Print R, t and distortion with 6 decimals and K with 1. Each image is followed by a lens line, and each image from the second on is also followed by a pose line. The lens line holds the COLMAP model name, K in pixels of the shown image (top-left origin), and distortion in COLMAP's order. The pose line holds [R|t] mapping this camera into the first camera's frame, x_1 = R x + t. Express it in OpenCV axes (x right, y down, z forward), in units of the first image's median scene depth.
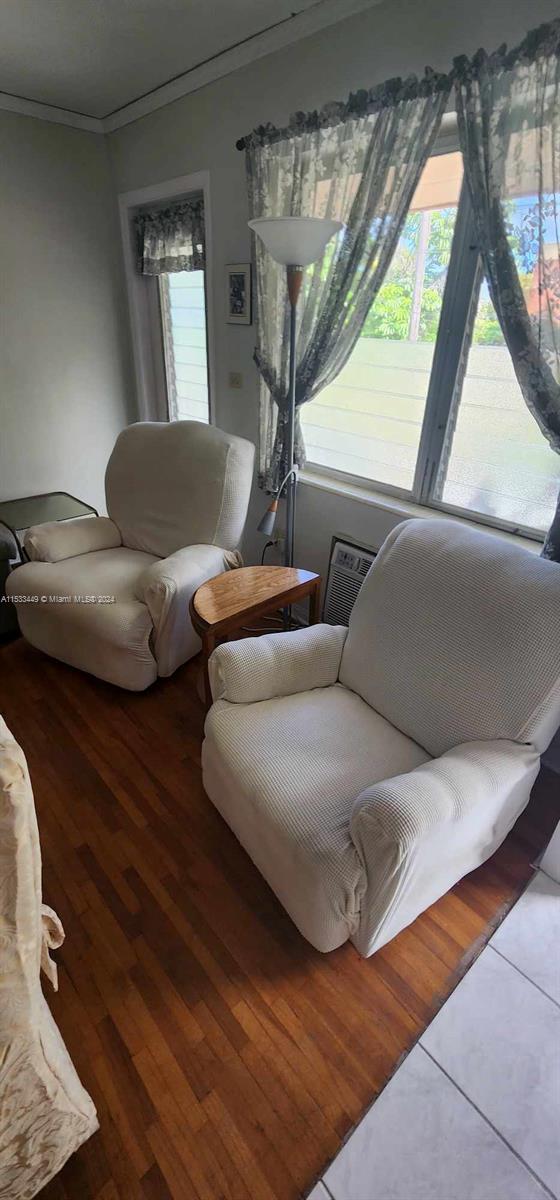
lens RADIAL K [[501.5, 0, 268.8], [0, 501.5, 601.8], [0, 0, 1]] dist [0.001605, 0.000574]
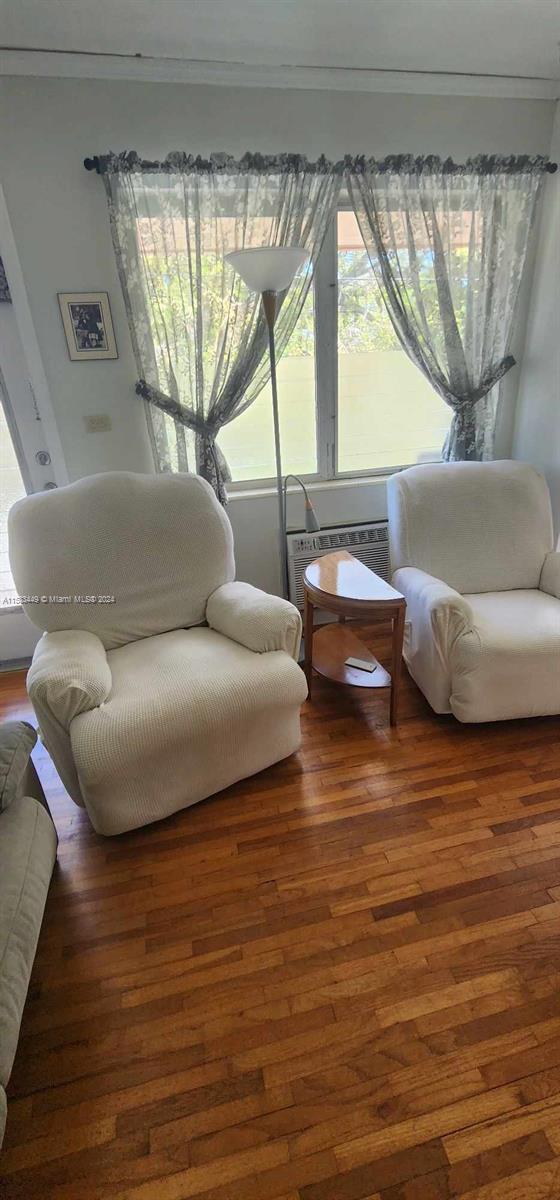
lens RADIAL K [[493.5, 0, 277.6], [0, 493.5, 598.0], [0, 0, 1]] dist [0.000215, 0.000632]
pose [[0.479923, -0.416103, 0.772355, -0.942601], [0.493623, 0.855866, 0.154369, -0.220468], [-0.725266, 0.307166, 0.616148, 0.466390]]
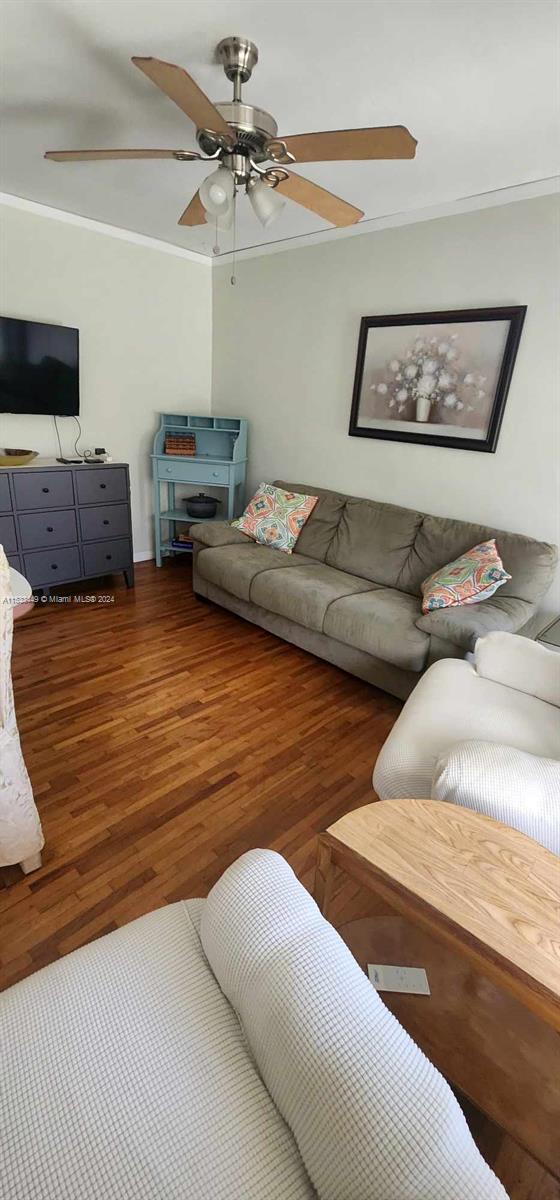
lens RADIAL K [[493.9, 0, 283.2], [0, 493.9, 593.2], [0, 0, 1]] dist [0.000292, 0.000350]
pose [[0.071192, 0.343786, -0.936345, 0.281687], [-0.546771, 0.798576, 0.251631, -0.251894], [0.834250, 0.494052, 0.244824, 0.589705]]
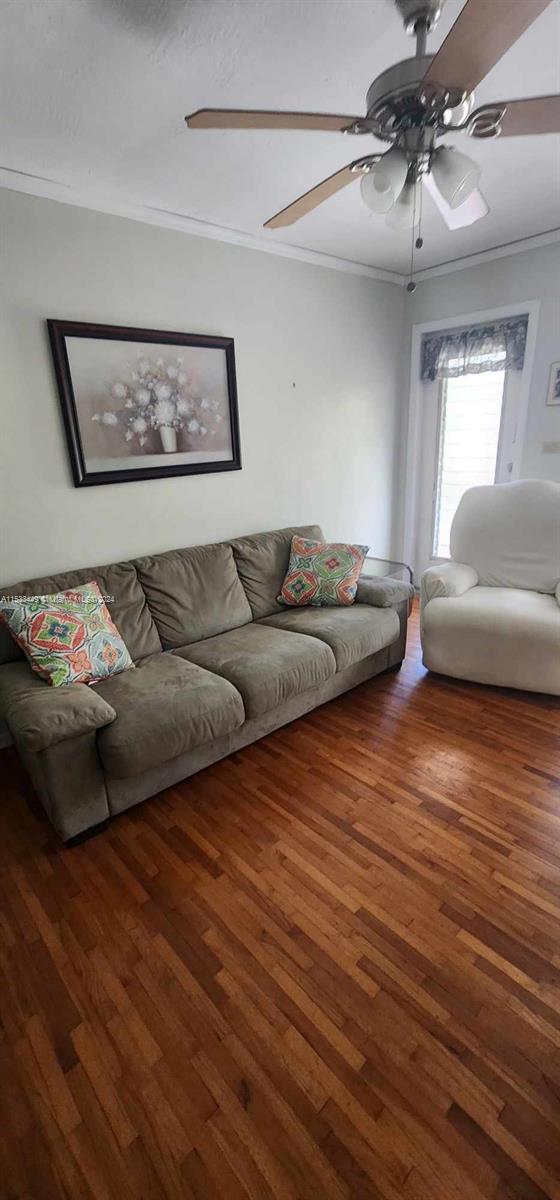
lens RADIAL K [[493.5, 0, 277.6], [0, 493.5, 598.0], [0, 0, 1]] dist [0.000215, 0.000632]
pose [[0.997454, -0.070938, -0.007351, -1.025229], [0.068359, 0.980358, -0.184999, 0.140094], [0.020330, 0.184025, 0.982711, -0.197549]]
